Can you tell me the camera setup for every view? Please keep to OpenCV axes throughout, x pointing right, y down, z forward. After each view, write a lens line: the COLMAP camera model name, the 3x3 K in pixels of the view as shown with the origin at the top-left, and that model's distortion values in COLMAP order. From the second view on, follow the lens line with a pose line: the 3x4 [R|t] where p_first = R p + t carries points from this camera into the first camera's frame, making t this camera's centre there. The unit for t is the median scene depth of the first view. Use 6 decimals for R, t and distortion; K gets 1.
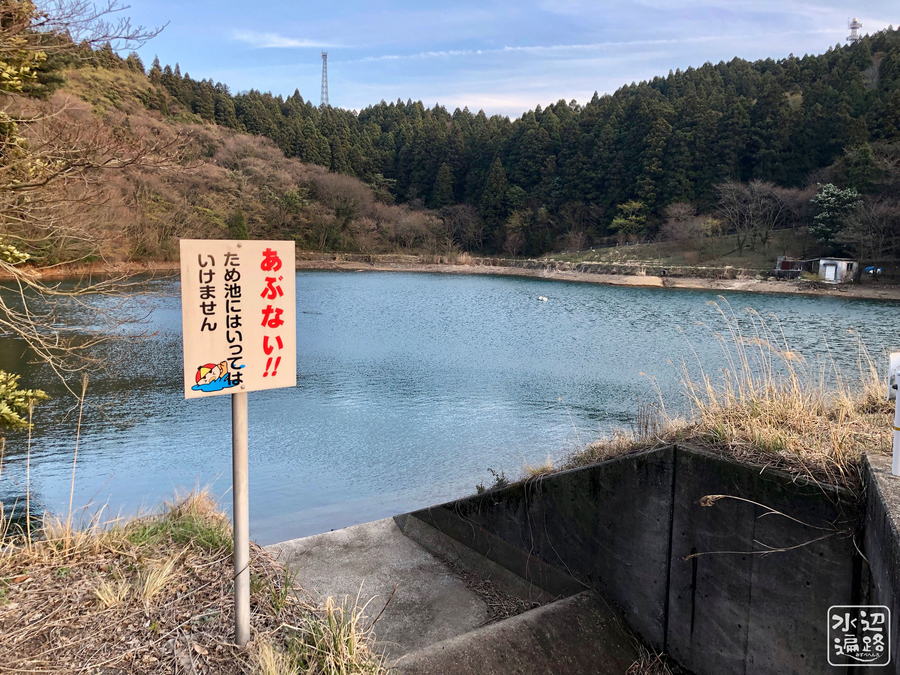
lens RADIAL K [[734.8, 0, 445.9], [0, 734.8, 334.6], [0, 0, 1]] dist [0.035640, -0.015812]
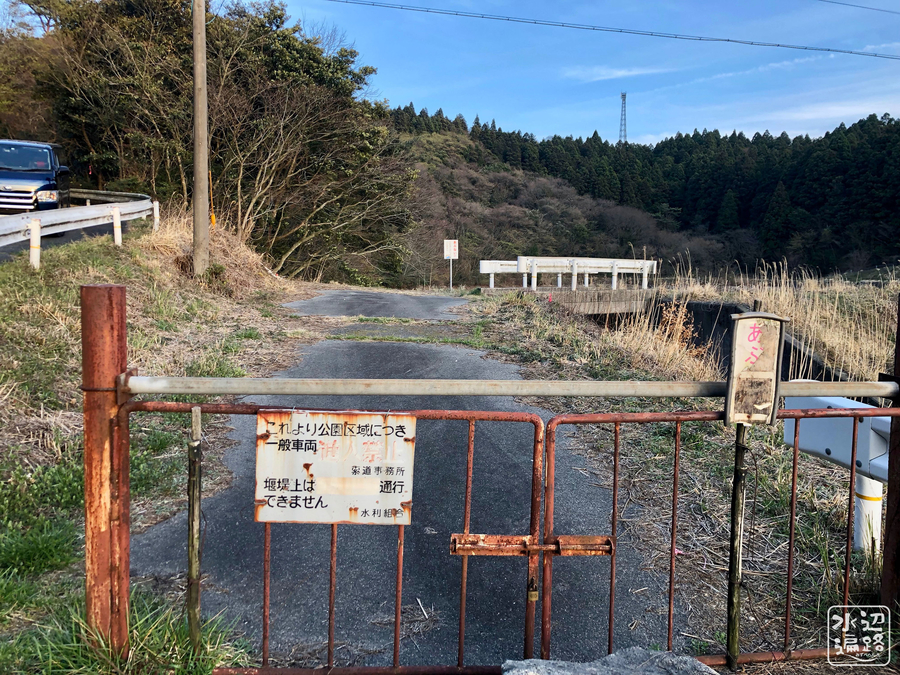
lens RADIAL K [[734.8, 0, 445.9], [0, 734.8, 334.6], [0, 0, 1]] dist [0.035640, -0.015812]
pose [[0.917397, 0.013813, -0.397734, 0.047439], [-0.030000, 0.998954, -0.034503, 0.018799], [0.396842, 0.043585, 0.916852, -0.105855]]
